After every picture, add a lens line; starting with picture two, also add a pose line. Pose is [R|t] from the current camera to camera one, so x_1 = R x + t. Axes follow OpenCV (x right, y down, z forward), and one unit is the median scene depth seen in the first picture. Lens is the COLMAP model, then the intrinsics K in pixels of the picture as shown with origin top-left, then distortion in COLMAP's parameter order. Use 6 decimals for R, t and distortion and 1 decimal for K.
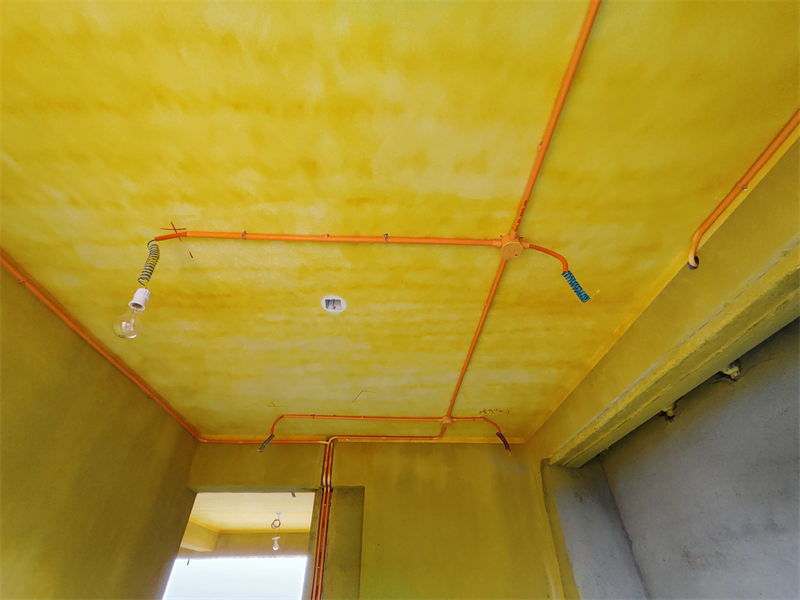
lens RADIAL K [[365.3, 0, 399.6], [0, 365.3, 311.2], [0, 0, 1]] dist [-0.005284, 0.005686]
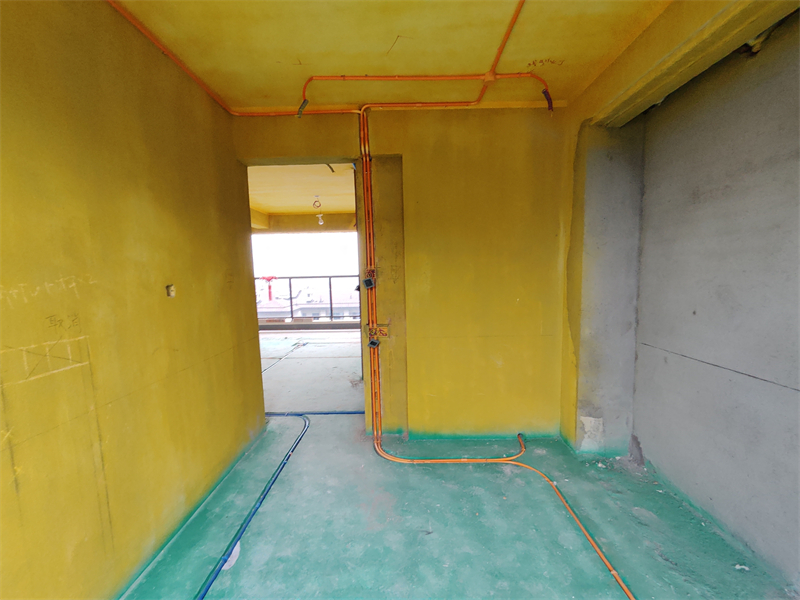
lens RADIAL K [[365.3, 0, 401.0], [0, 365.3, 313.9], [0, 0, 1]] dist [-0.005284, 0.005686]
pose [[0.998825, -0.008422, -0.047726, -0.055593], [0.039719, 0.706515, 0.706582, 0.066666], [0.027769, -0.707648, 0.706020, -0.067945]]
